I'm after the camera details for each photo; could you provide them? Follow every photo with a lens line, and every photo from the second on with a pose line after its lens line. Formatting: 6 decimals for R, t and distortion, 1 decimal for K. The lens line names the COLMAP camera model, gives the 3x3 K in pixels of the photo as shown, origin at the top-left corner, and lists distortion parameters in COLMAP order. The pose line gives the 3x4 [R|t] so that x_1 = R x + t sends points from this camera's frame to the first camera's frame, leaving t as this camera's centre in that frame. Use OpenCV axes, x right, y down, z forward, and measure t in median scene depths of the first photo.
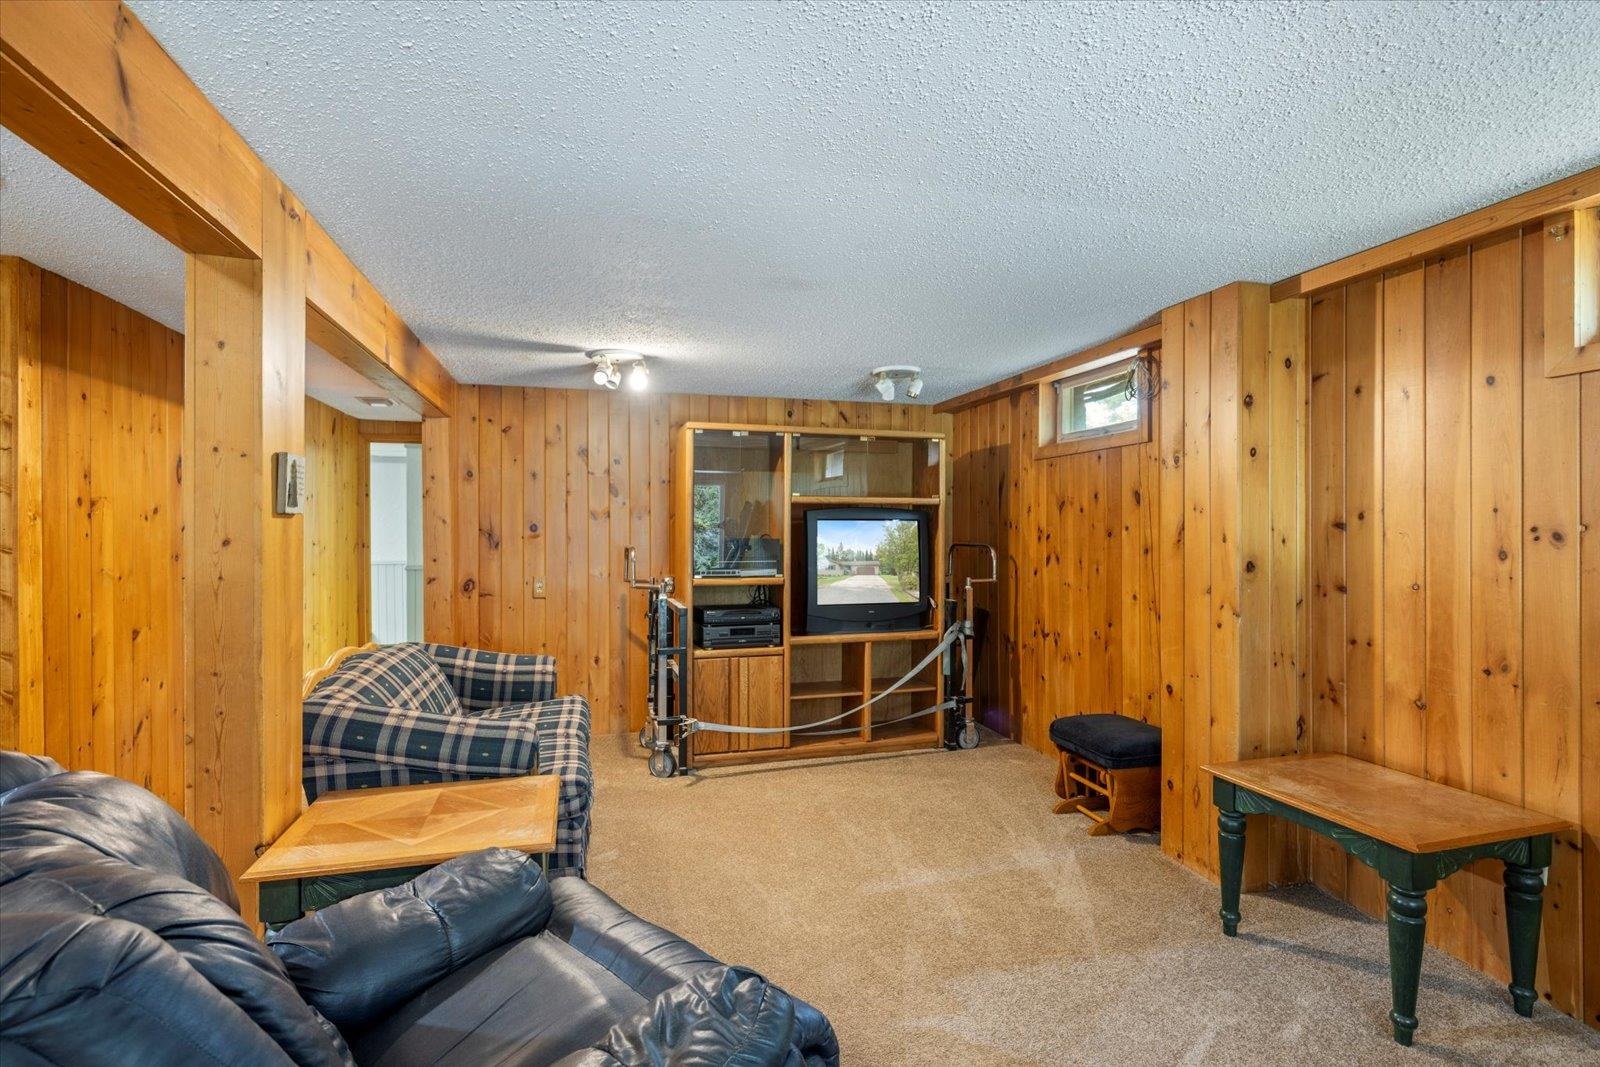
lens RADIAL K [[713.3, 0, 797.4], [0, 713.3, 533.1], [0, 0, 1]] dist [-0.002101, -0.000525]
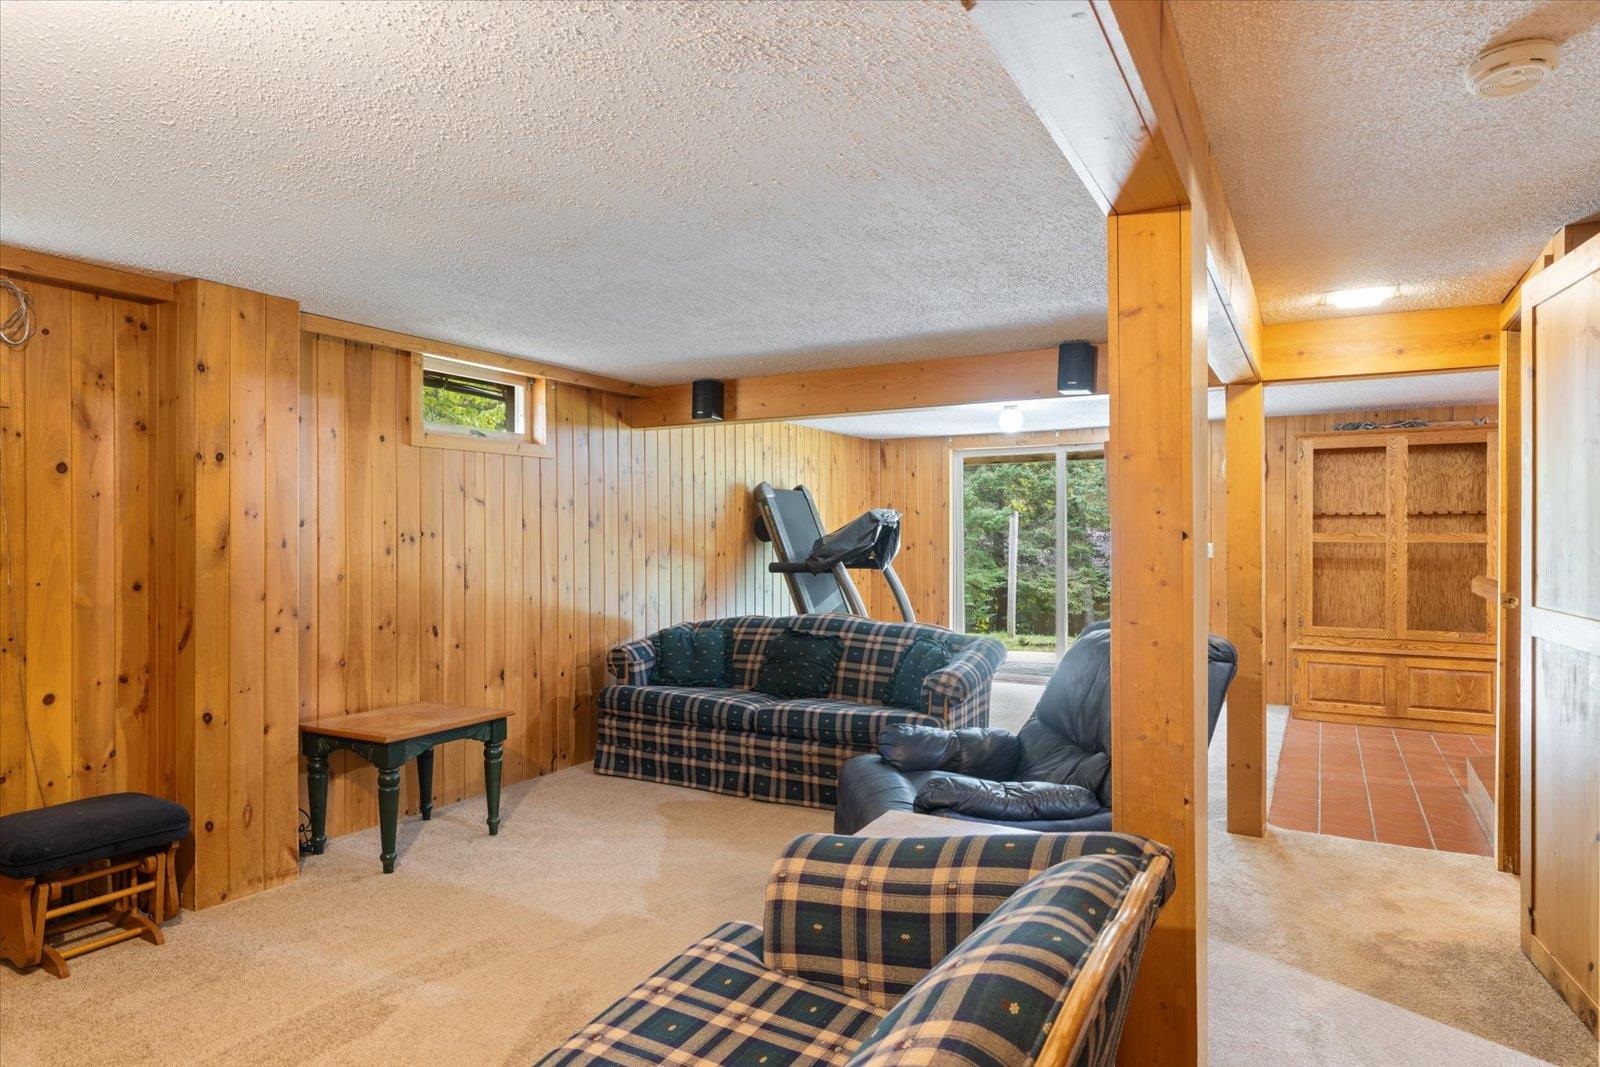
lens RADIAL K [[959.9, 0, 793.3], [0, 959.9, 536.2], [0, 0, 1]] dist [0.005202, 0.002427]
pose [[-0.691420, -0.005116, 0.722435, -0.901582], [-0.000824, 0.999980, 0.006294, -0.012713], [-0.722453, 0.003757, -0.691410, 1.415327]]
